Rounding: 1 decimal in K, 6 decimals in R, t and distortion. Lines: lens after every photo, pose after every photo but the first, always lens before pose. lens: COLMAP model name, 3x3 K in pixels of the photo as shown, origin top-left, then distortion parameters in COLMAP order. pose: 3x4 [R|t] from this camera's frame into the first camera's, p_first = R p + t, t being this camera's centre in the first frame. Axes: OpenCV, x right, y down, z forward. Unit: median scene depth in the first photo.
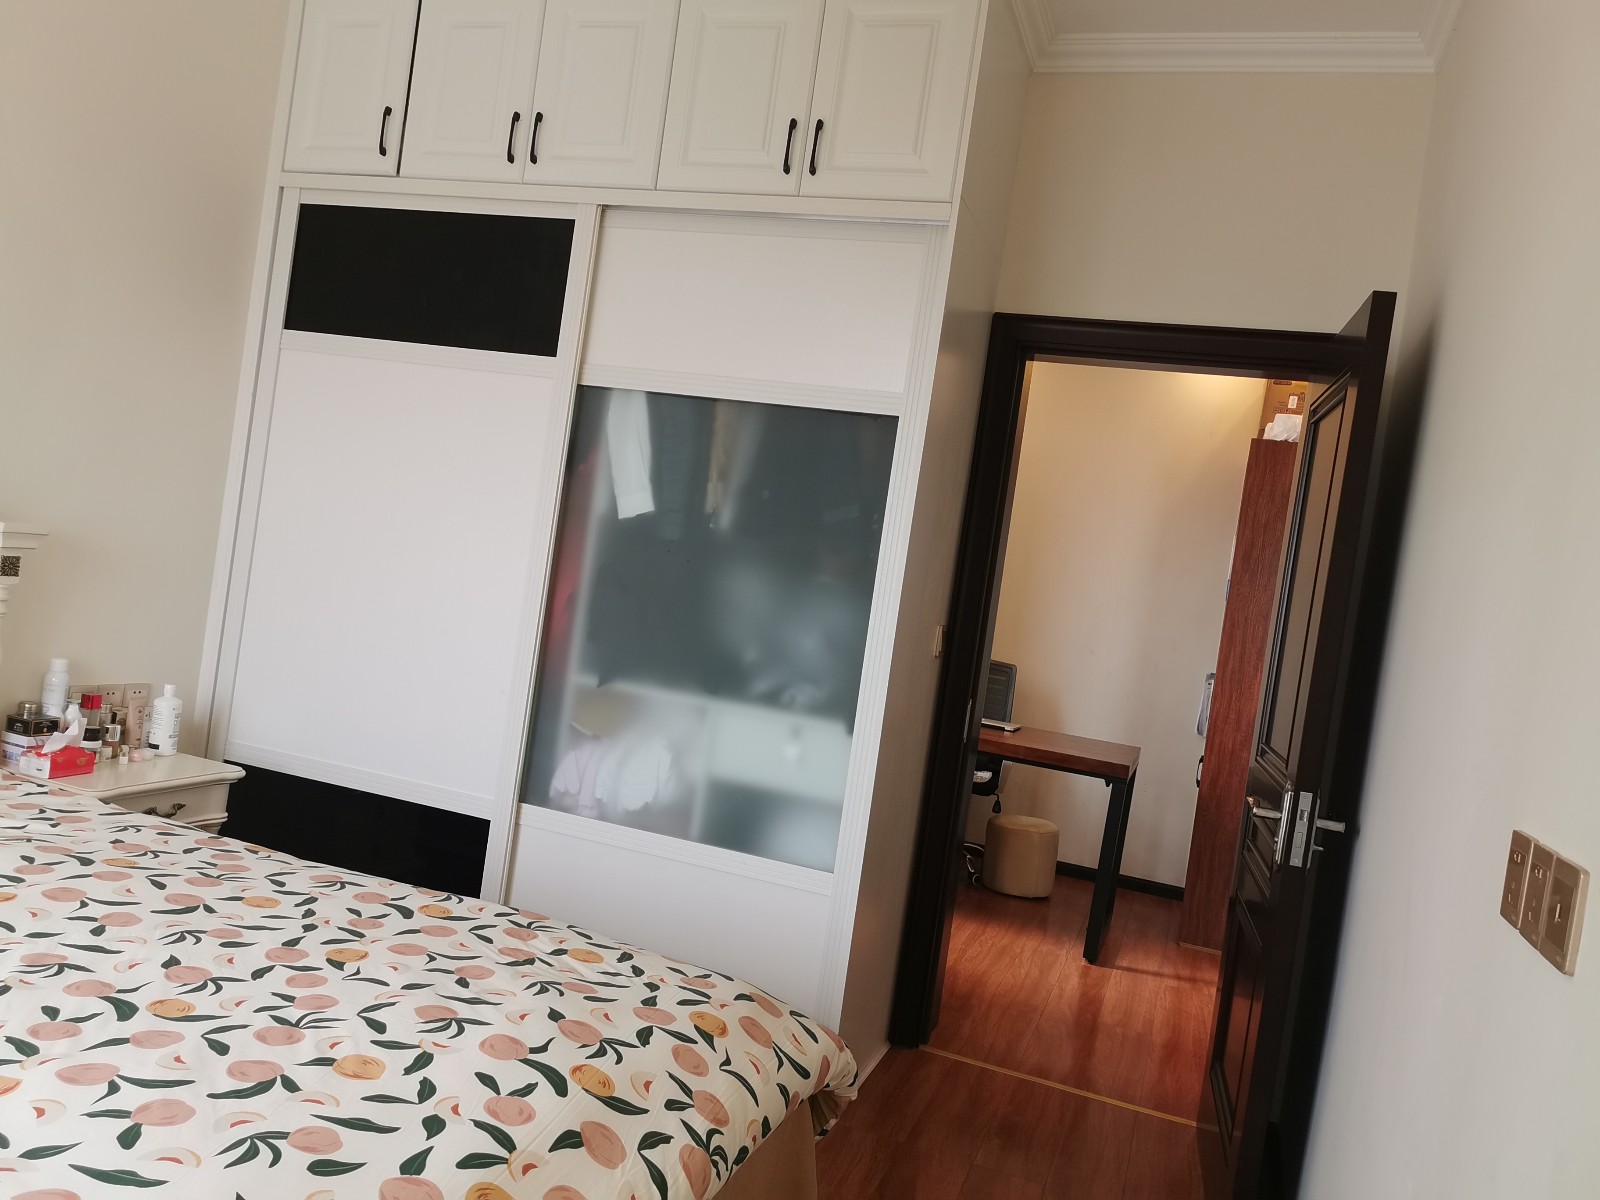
lens RADIAL K [[1228.1, 0, 800.0], [0, 1228.1, 600.0], [0, 0, 1]] dist [0.009663, 0.002876]
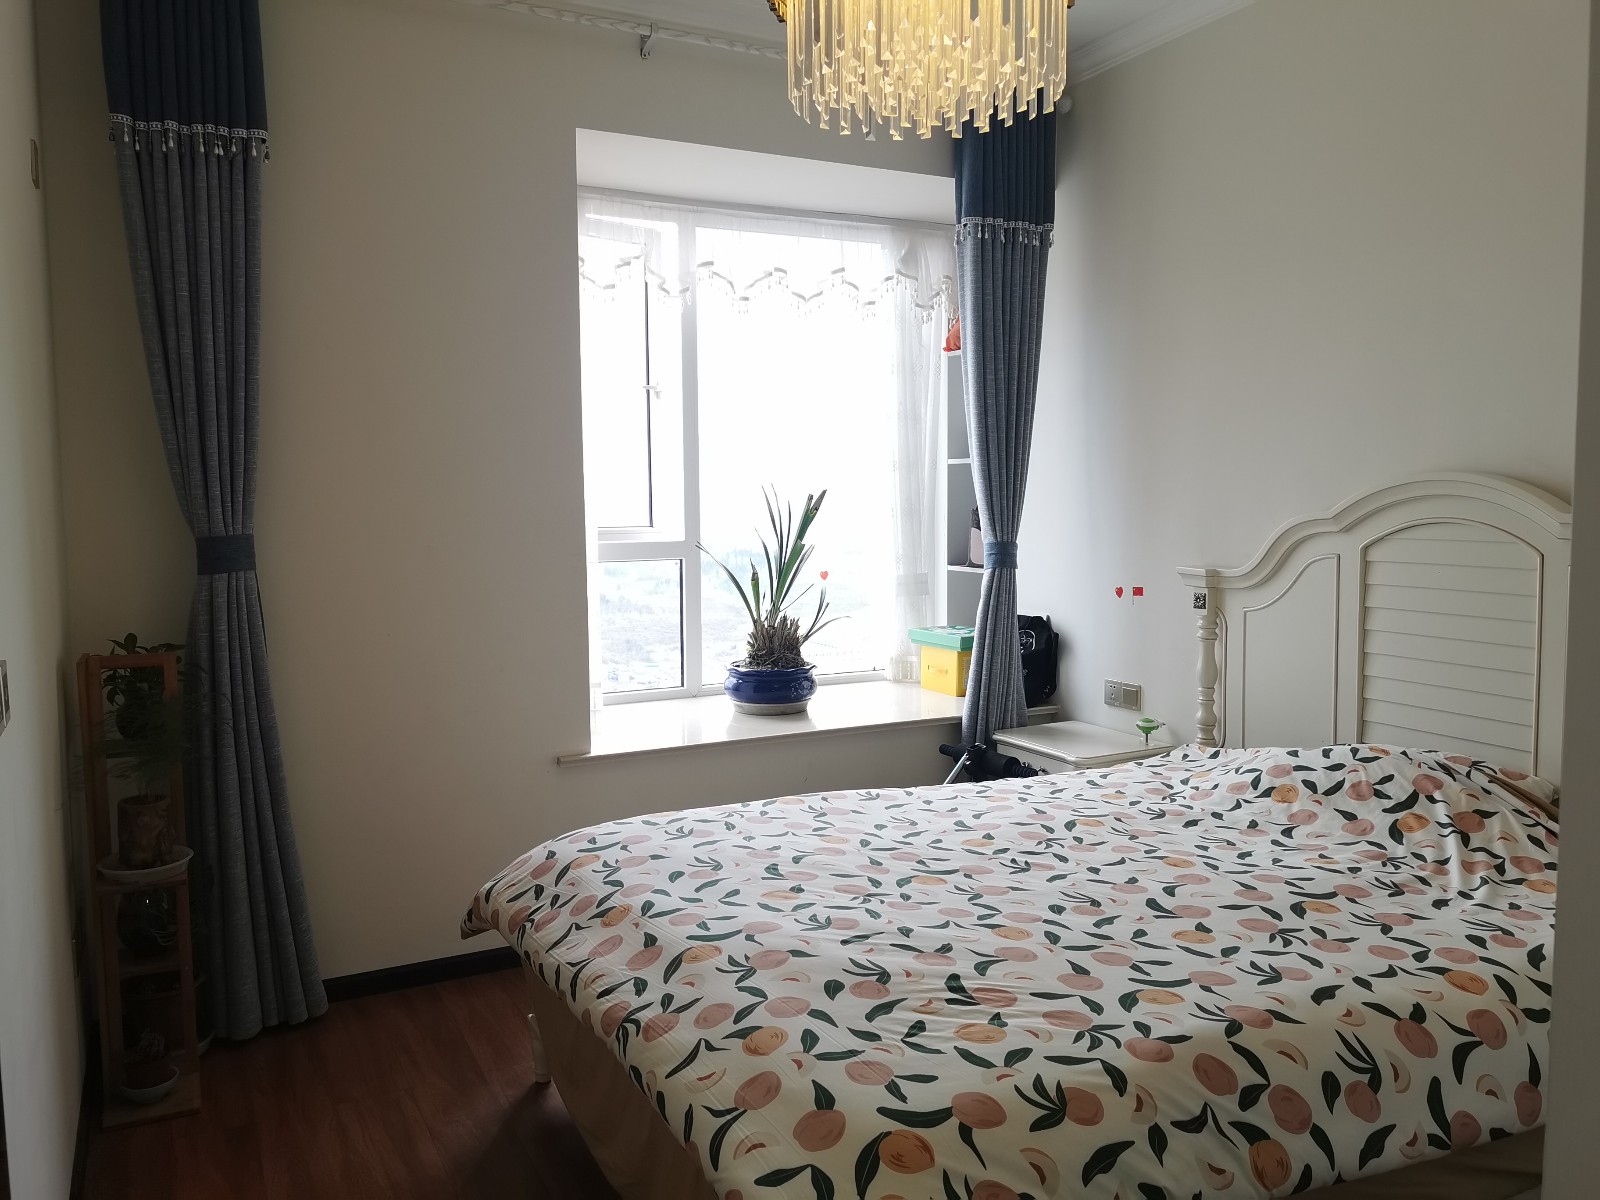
lens RADIAL K [[1228.1, 0, 800.0], [0, 1228.1, 600.0], [0, 0, 1]] dist [0.009663, 0.002876]
pose [[-0.688765, -0.071950, -0.721406, 0.720825], [-0.109092, 0.994019, 0.005017, -0.001863], [0.716730, 0.082155, -0.692494, 1.926892]]
